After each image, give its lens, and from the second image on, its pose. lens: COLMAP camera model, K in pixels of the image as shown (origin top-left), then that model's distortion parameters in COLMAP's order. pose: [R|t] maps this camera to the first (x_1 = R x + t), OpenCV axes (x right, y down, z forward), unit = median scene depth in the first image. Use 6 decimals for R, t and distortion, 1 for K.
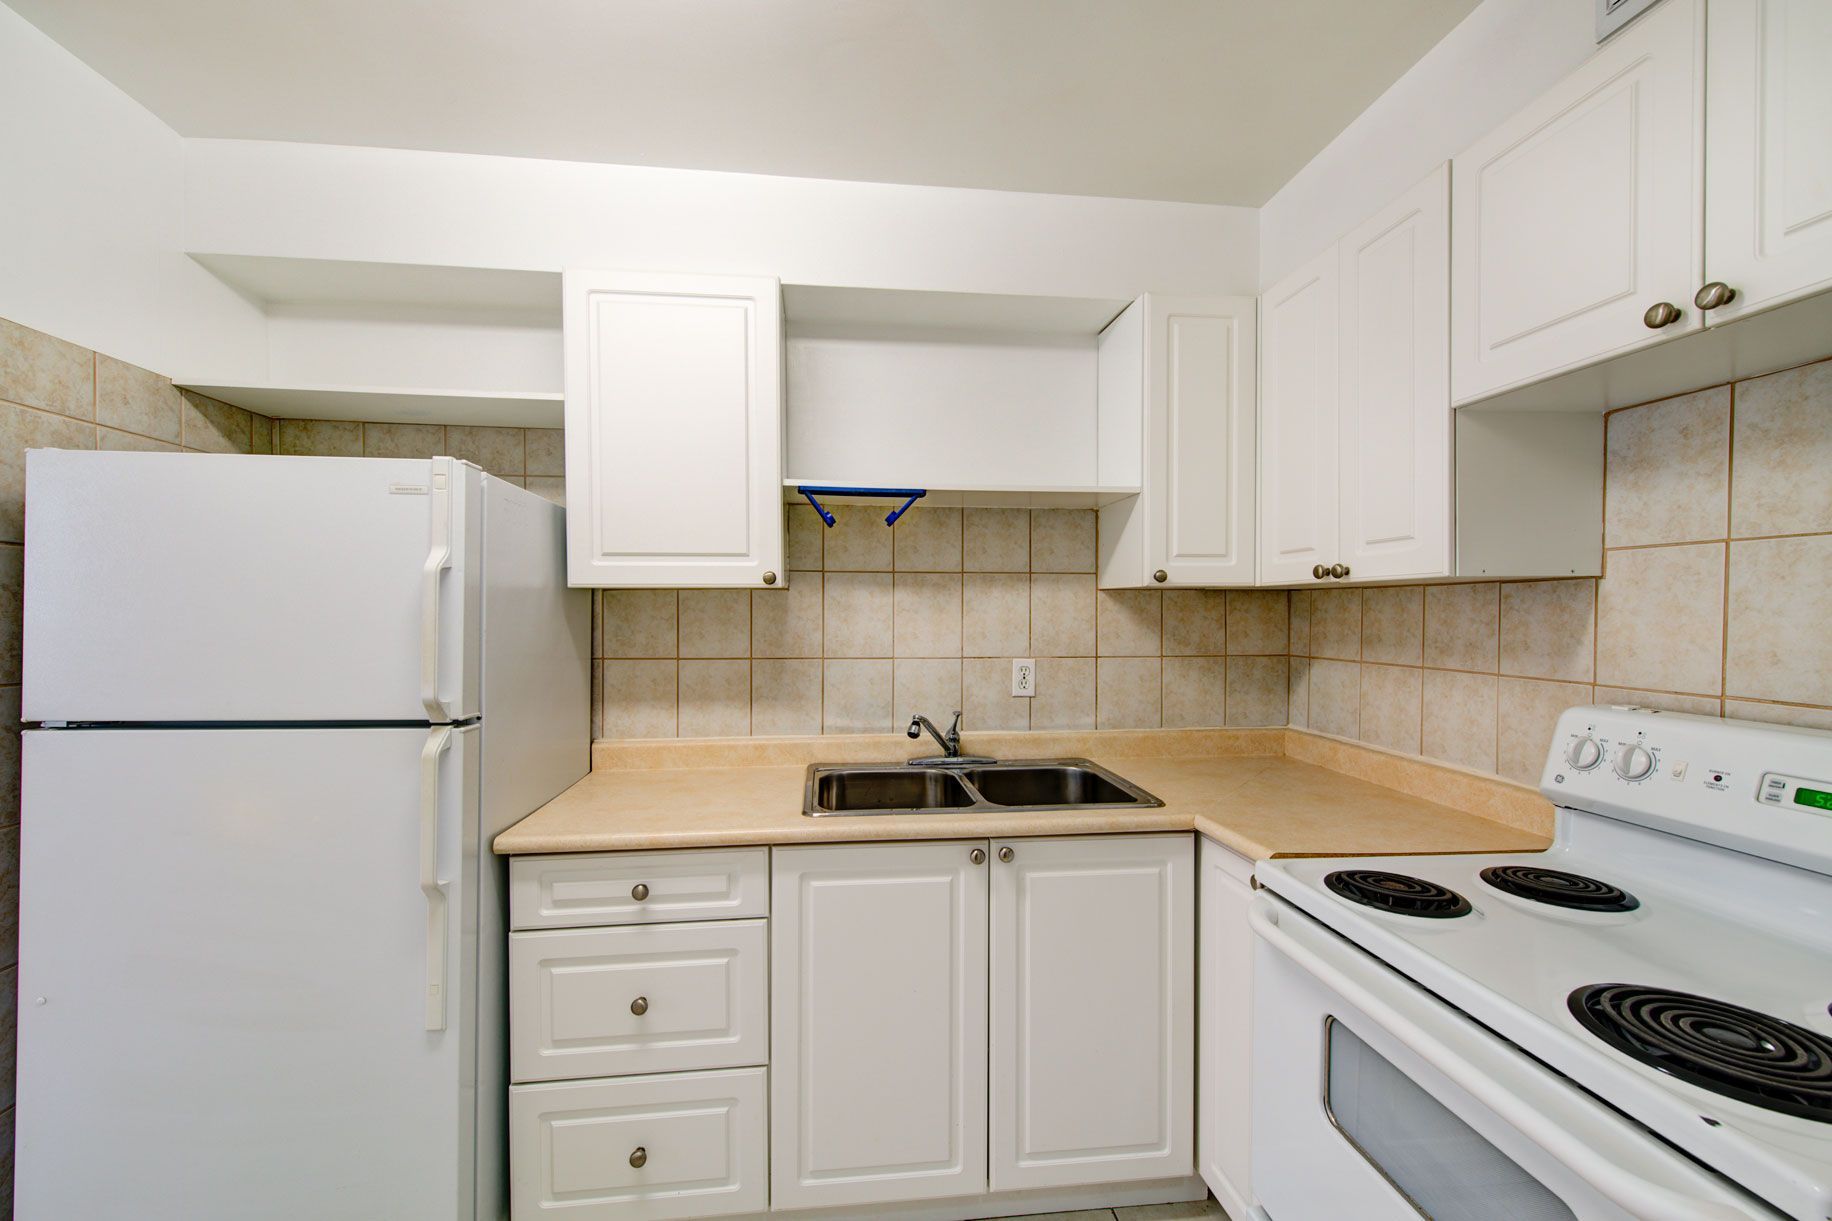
lens RADIAL K [[747.2, 0, 894.4], [0, 747.2, 620.5], [0, 0, 1]] dist [0.001291, -0.000247]
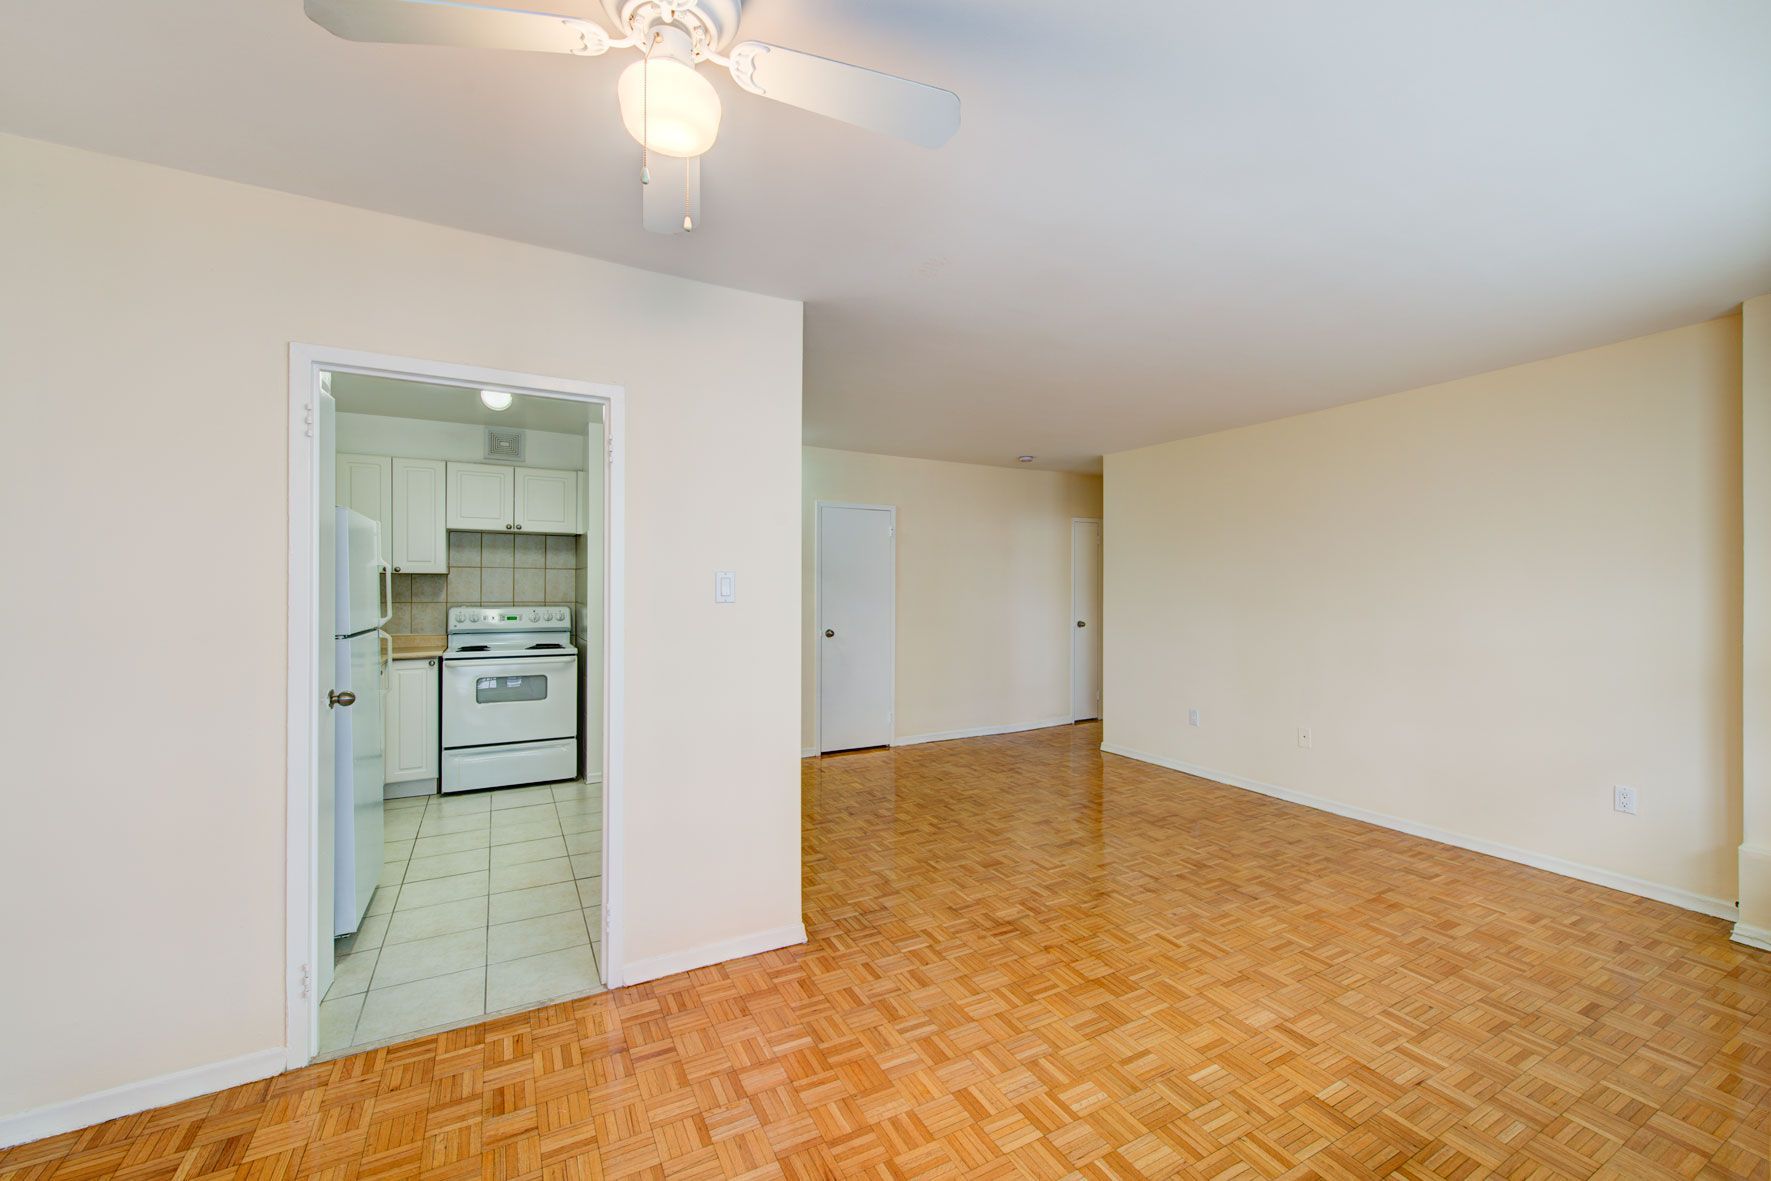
lens RADIAL K [[709.7, 0, 917.8], [0, 709.7, 587.1], [0, 0, 1]] dist [0.002976, -0.000959]
pose [[-0.412842, -0.002703, 0.910799, -2.593534], [0.009814, 0.999924, 0.007416, 0.002847], [-0.910750, 0.012000, -0.412785, 0.247400]]
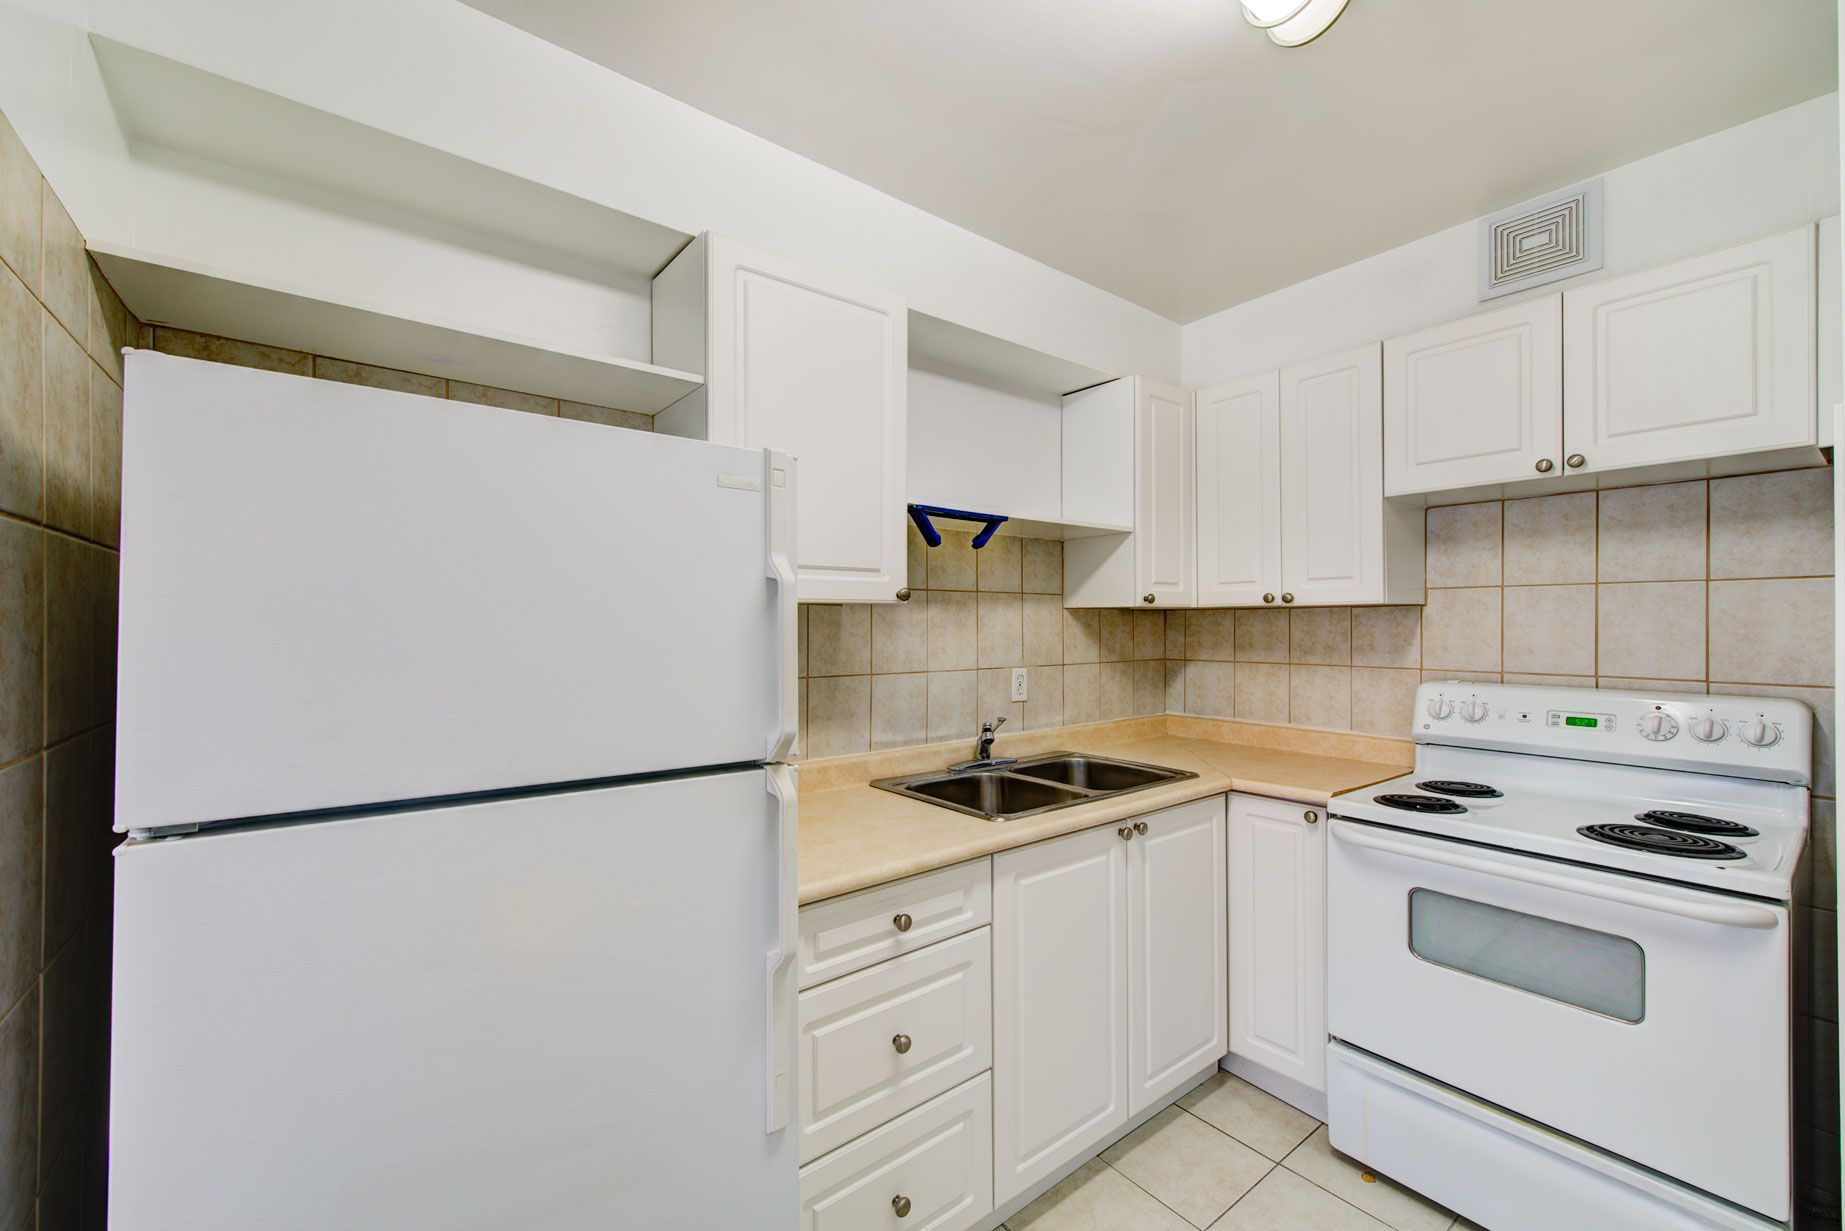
lens RADIAL K [[739.4, 0, 930.5], [0, 739.4, 621.2], [0, 0, 1]] dist [0.002976, -0.000959]
pose [[0.845570, 0.000180, 0.533864, -0.683277], [0.010252, 0.999810, -0.016575, -0.004420], [-0.533765, 0.019489, 0.845408, 0.147187]]
